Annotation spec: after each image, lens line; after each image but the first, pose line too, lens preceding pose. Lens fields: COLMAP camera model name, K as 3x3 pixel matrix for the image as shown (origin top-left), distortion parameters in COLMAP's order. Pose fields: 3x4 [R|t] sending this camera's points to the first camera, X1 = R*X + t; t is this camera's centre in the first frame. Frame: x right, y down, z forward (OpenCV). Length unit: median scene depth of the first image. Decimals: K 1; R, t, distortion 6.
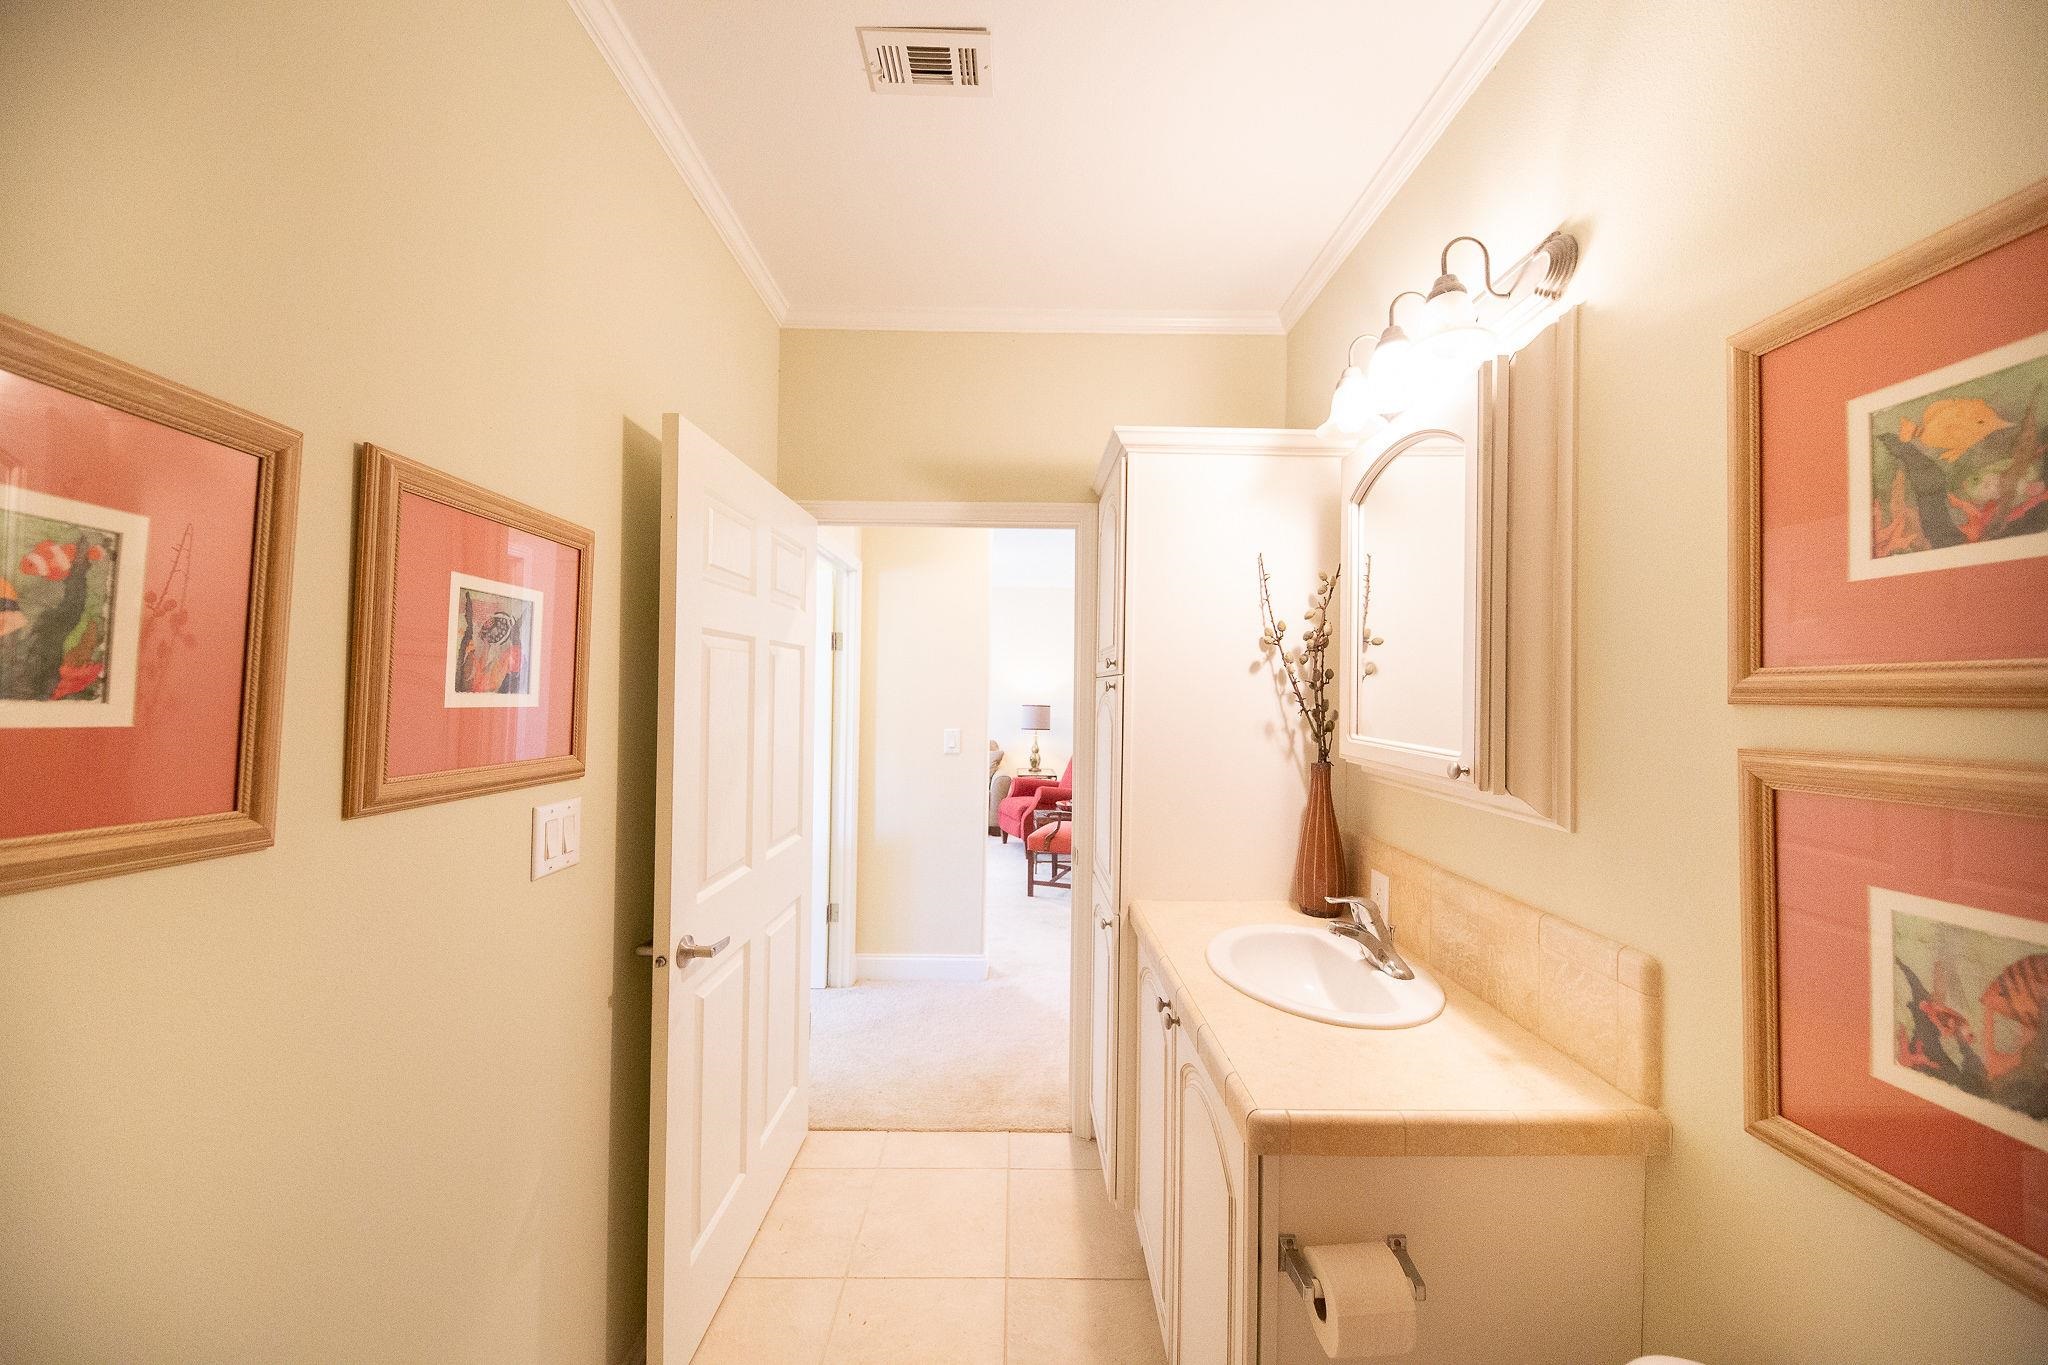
lens RADIAL K [[723.2, 0, 1029.9], [0, 723.2, 682.0], [0, 0, 1]] dist [0.011874, -0.005426]
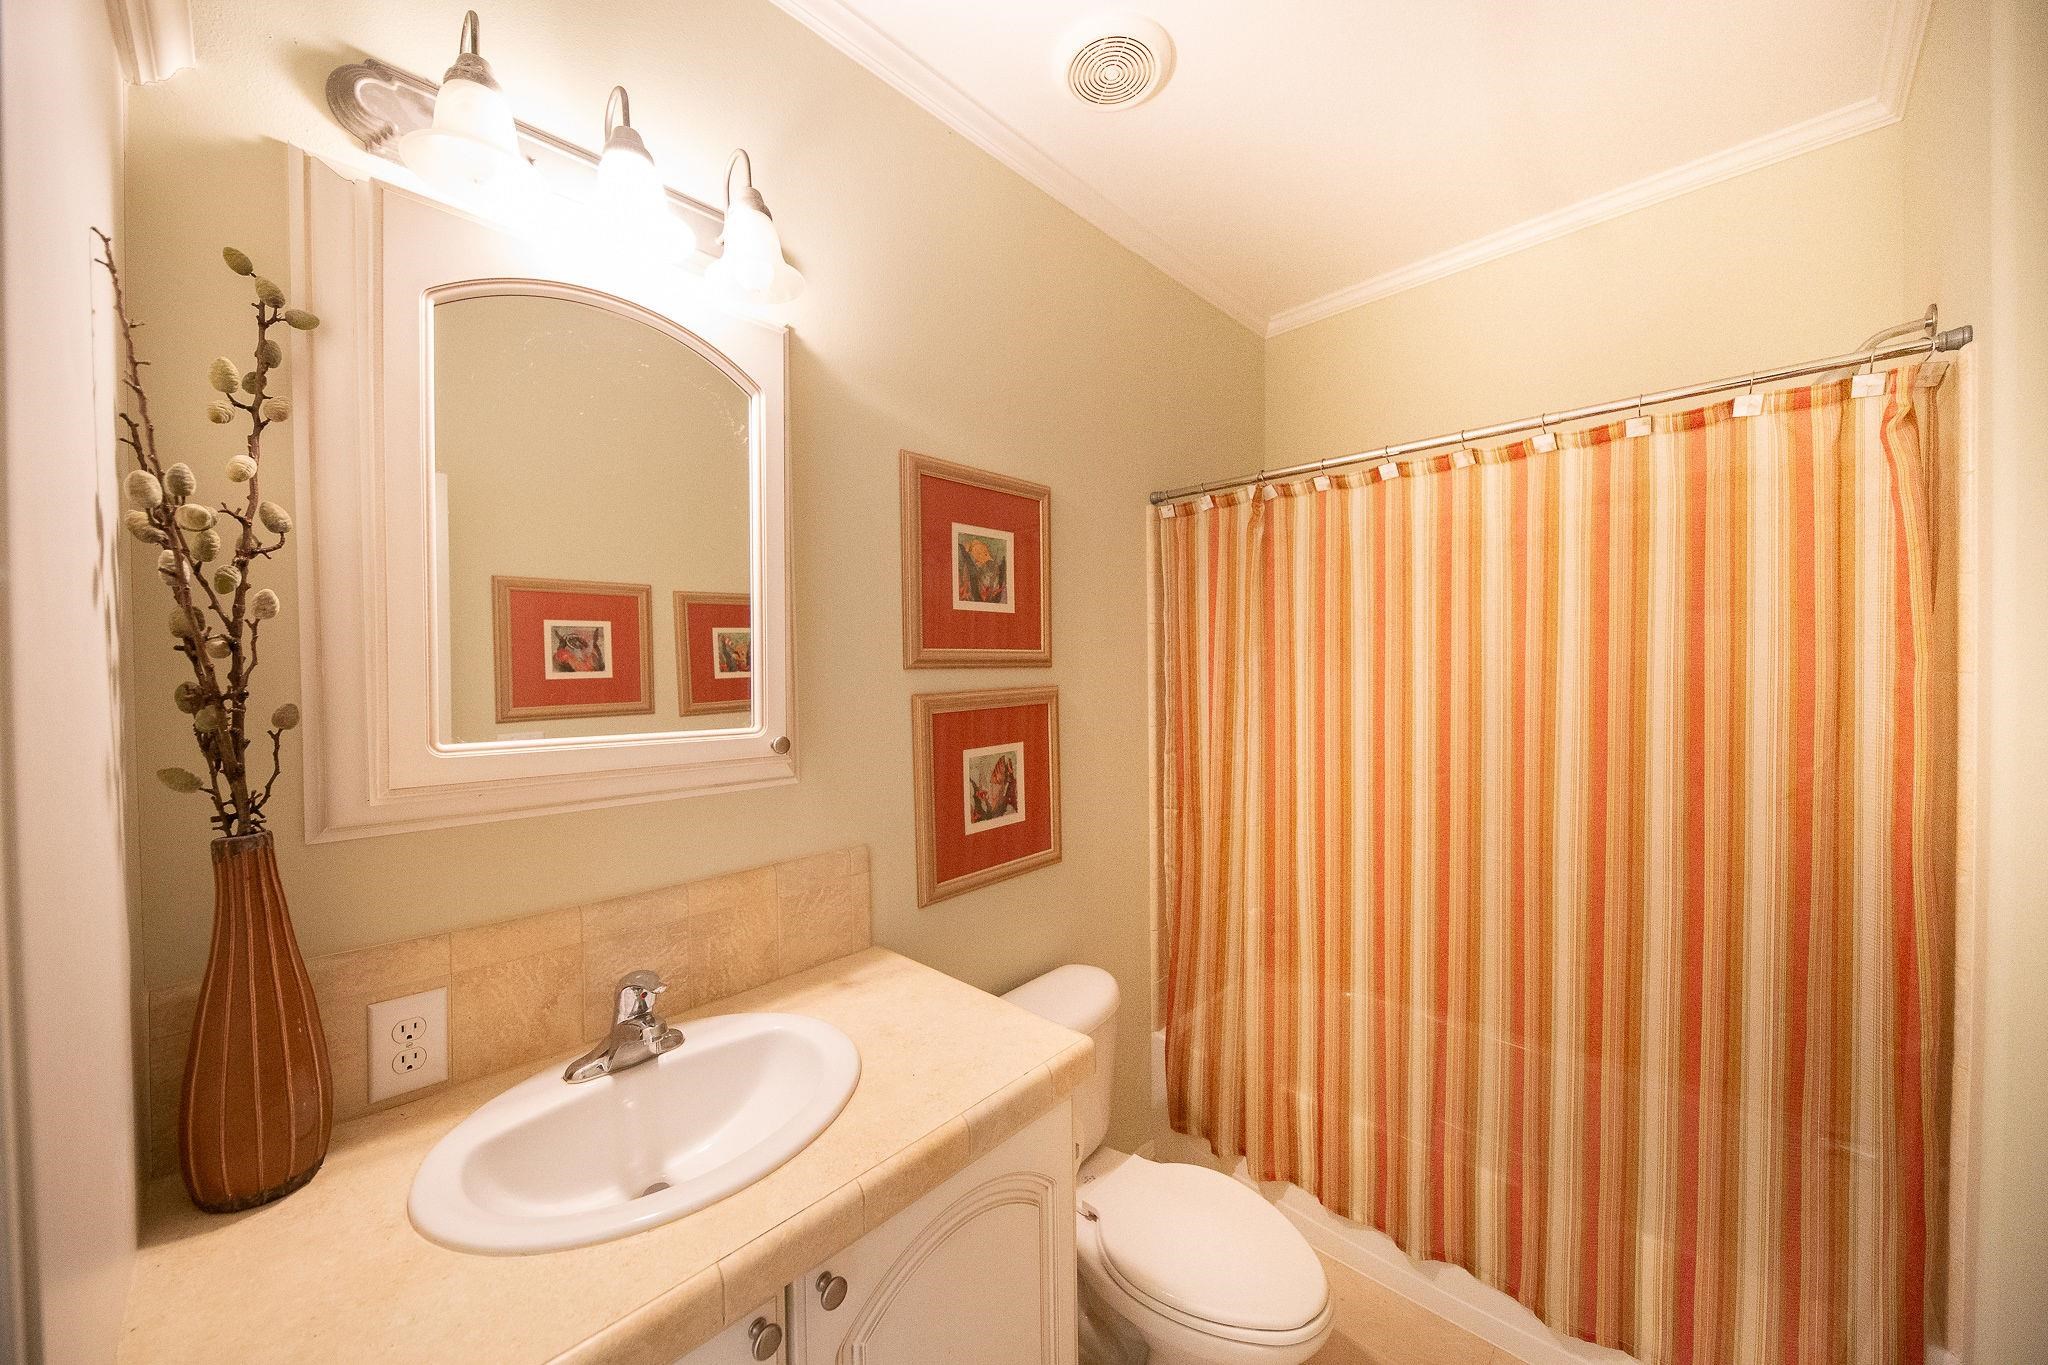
lens RADIAL K [[723.2, 0, 1029.9], [0, 723.2, 682.0], [0, 0, 1]] dist [0.011874, -0.005426]
pose [[-0.717482, -0.016672, 0.696377, -0.433709], [-0.008006, 0.999845, 0.015689, 0.033325], [-0.696531, 0.005681, -0.717504, 2.081557]]
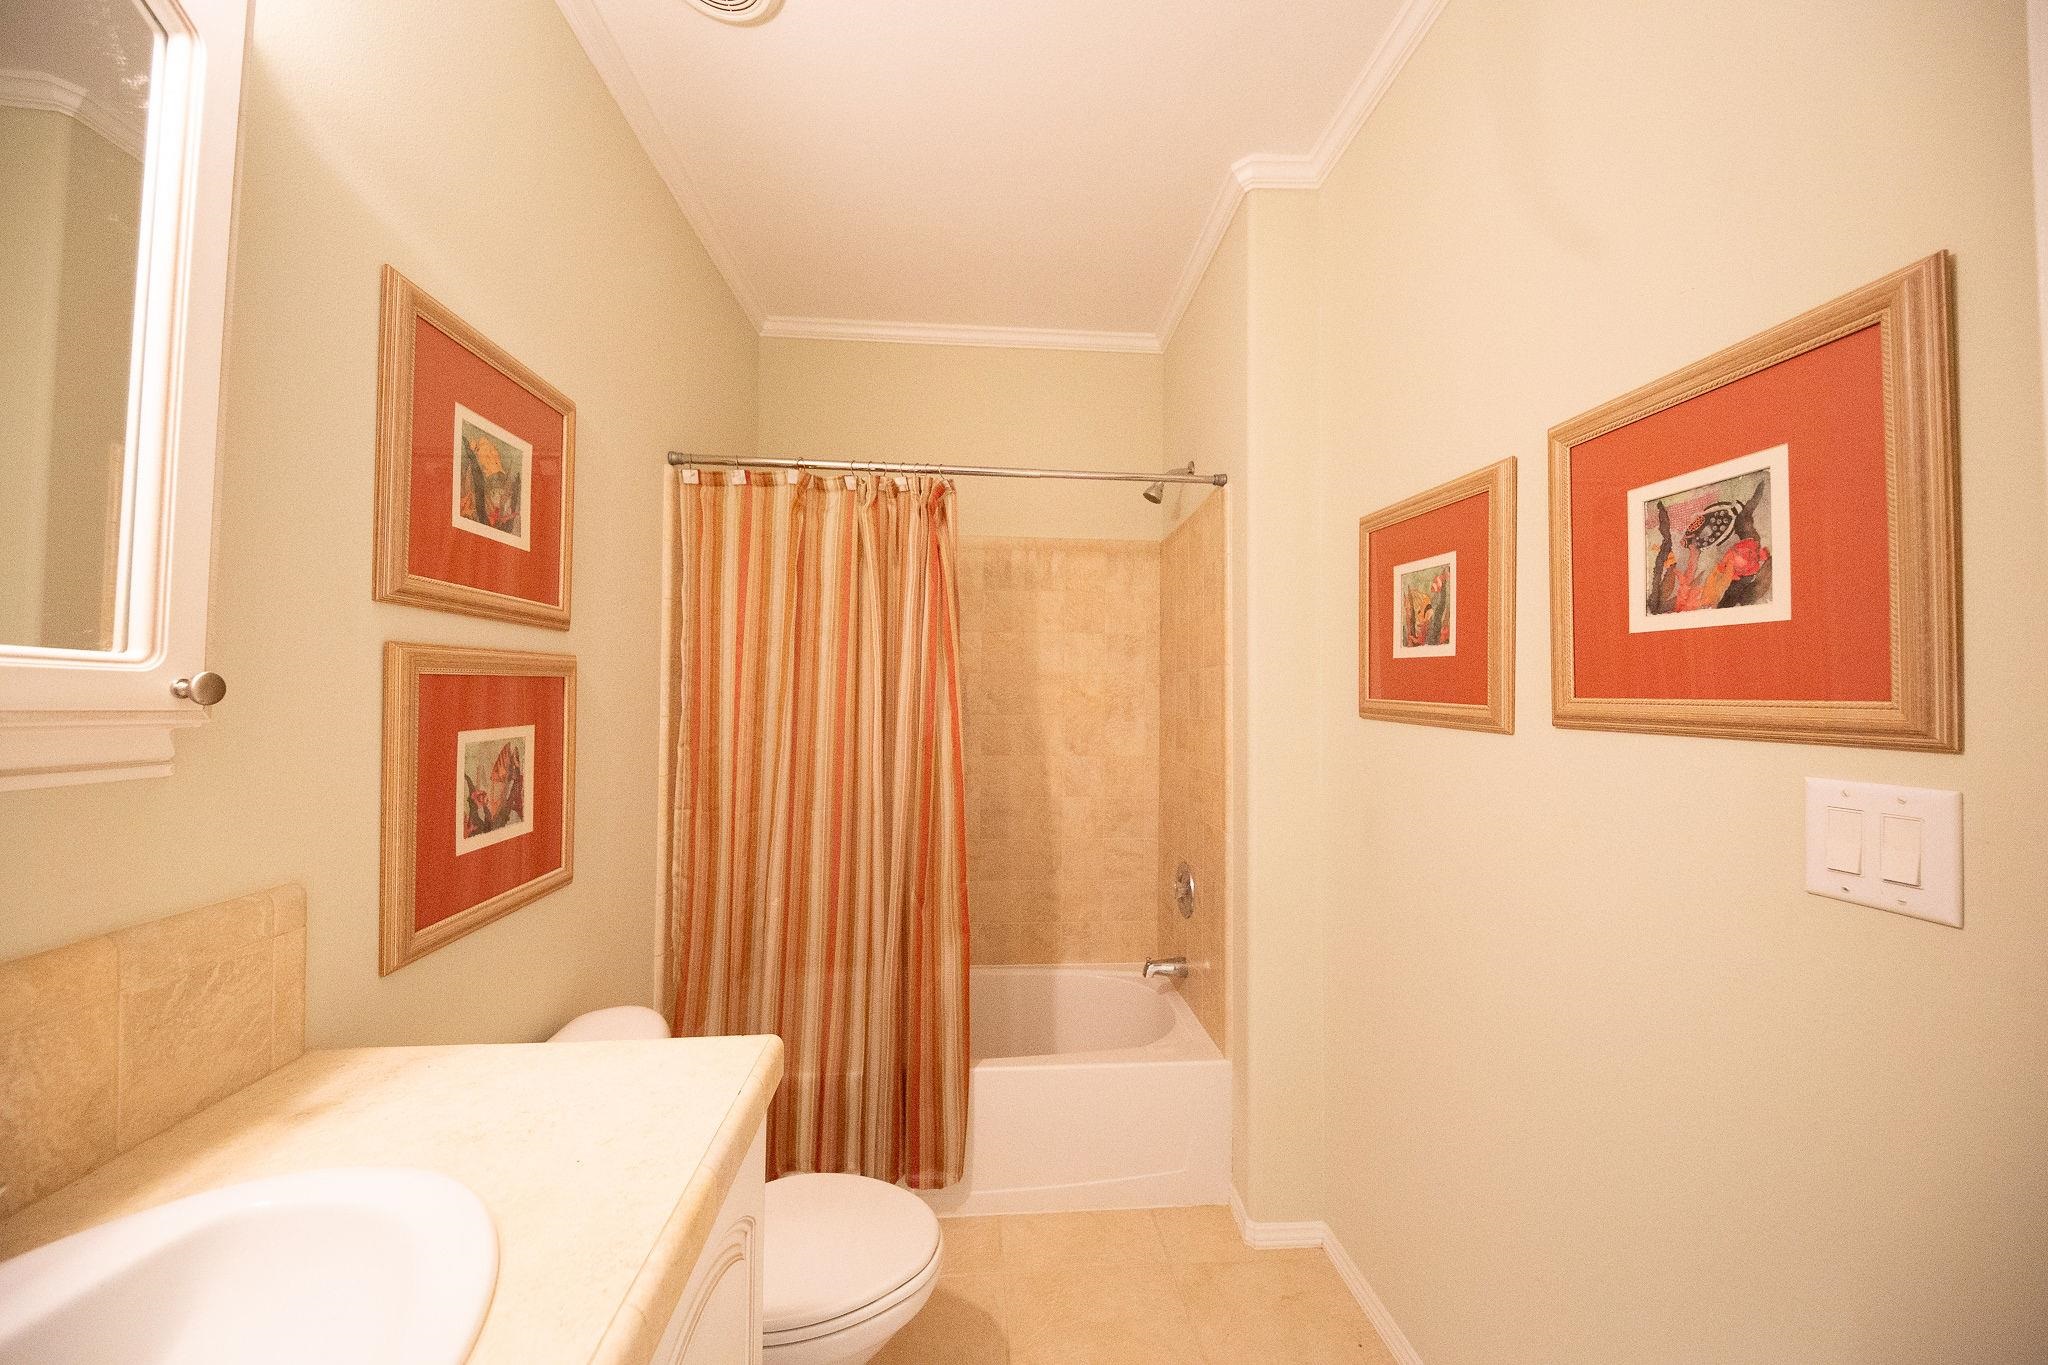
lens RADIAL K [[707.2, 0, 1029.0], [0, 707.2, 682.1], [0, 0, 1]] dist [0.008982, -0.006783]
pose [[-0.997103, -0.023310, -0.072399, 0.068222], [-0.020560, 0.999047, -0.038493, 0.179325], [0.073227, -0.036893, -0.996633, 2.199415]]
